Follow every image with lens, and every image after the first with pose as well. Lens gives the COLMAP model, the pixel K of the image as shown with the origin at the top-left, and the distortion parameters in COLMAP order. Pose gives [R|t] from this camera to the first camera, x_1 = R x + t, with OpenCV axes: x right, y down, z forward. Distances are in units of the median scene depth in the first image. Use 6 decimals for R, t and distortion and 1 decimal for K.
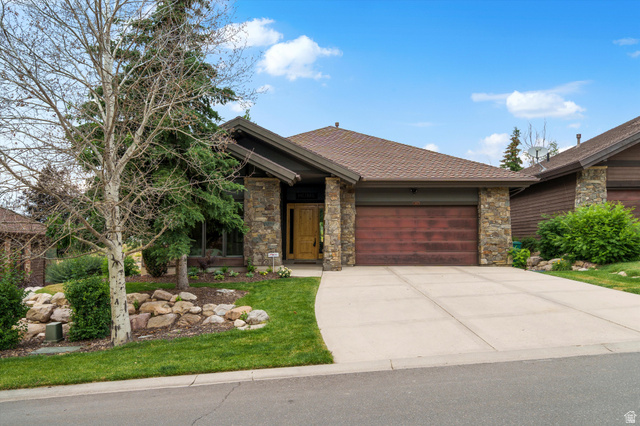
lens RADIAL K [[291.5, 0, 319.4], [0, 291.5, 212.7], [0, 0, 1]] dist [-0.000510, -0.000783]
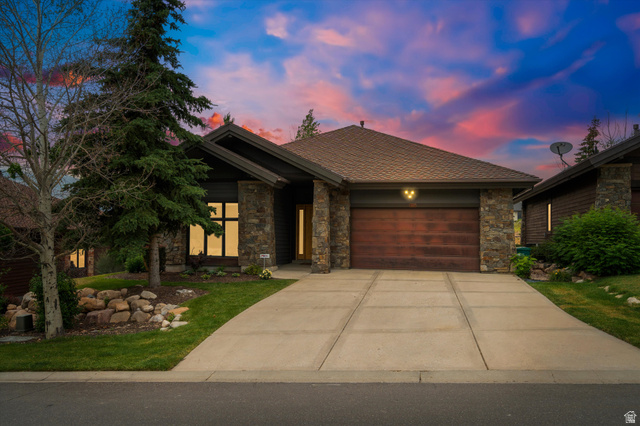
lens RADIAL K [[291.5, 0, 319.3], [0, 291.5, 213.4], [0, 0, 1]] dist [-0.000510, -0.000783]
pose [[0.992200, 0.003622, -0.124601, 0.161156], [-0.002991, 0.999982, 0.005250, -0.011048], [0.124618, -0.004837, 0.992193, 0.009965]]
